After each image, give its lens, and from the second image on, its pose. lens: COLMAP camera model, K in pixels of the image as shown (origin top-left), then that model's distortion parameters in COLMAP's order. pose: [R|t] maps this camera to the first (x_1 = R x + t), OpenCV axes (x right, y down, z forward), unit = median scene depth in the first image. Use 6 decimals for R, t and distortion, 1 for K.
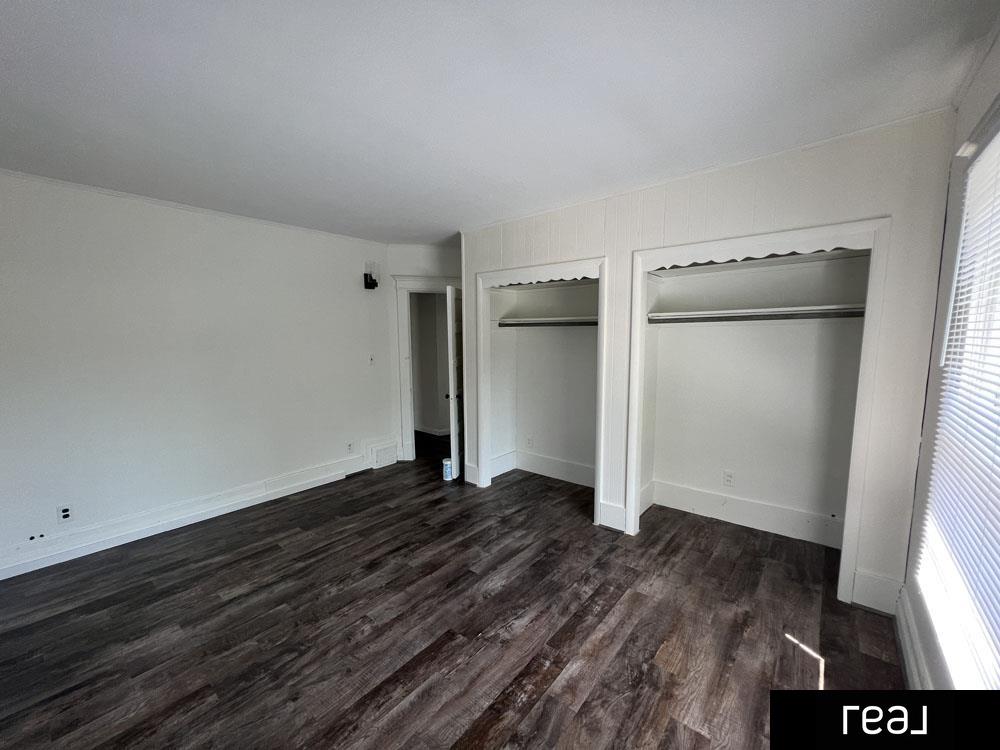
lens RADIAL K [[398.9, 0, 498.2], [0, 398.9, 373.9], [0, 0, 1]] dist [-0.001822, 0.000246]
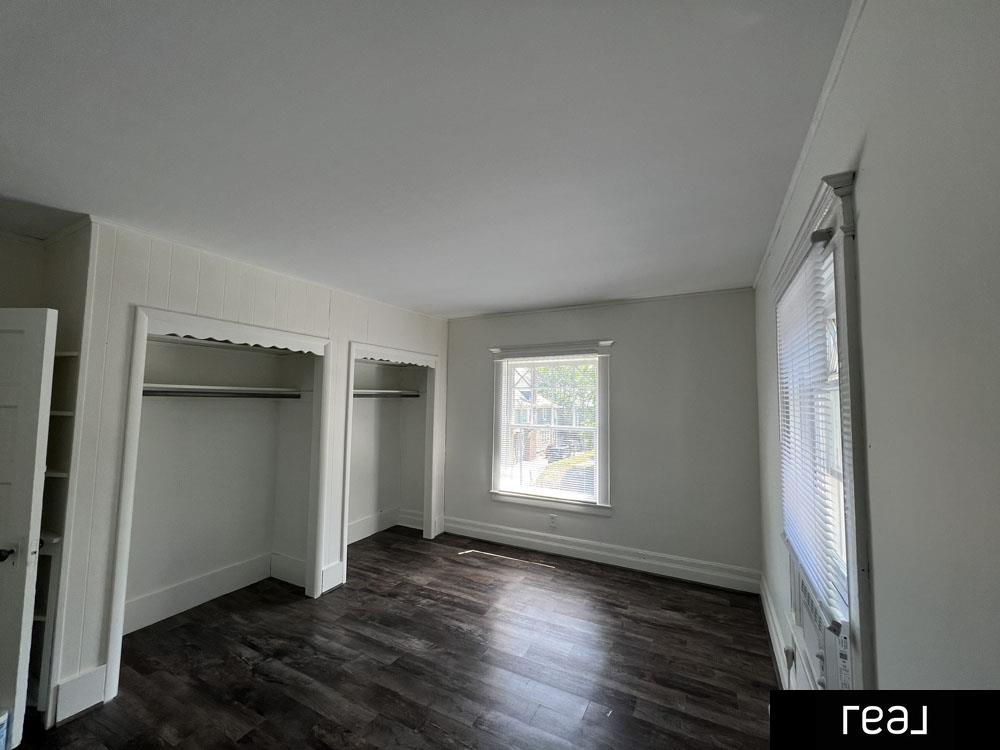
lens RADIAL K [[398.9, 0, 491.6], [0, 398.9, 374.4], [0, 0, 1]] dist [-0.001822, 0.000246]
pose [[-0.195052, 0.075510, 0.977882, -1.107456], [0.095220, 0.993780, -0.057744, -0.100144], [-0.976160, 0.081851, -0.201029, 0.940627]]
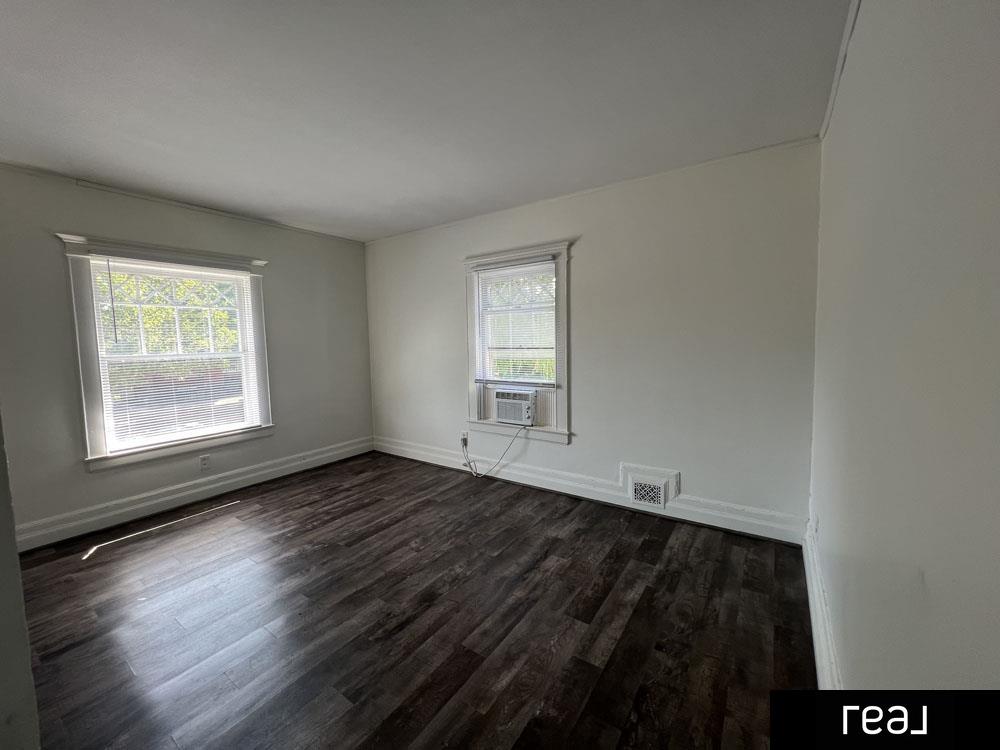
lens RADIAL K [[398.9, 0, 500.6], [0, 398.9, 379.8], [0, 0, 1]] dist [-0.001822, 0.000246]
pose [[-0.995152, 0.036086, -0.091493, -0.429992], [0.016762, 0.978875, 0.203770, -0.128774], [0.096914, 0.201248, -0.974734, 1.836177]]
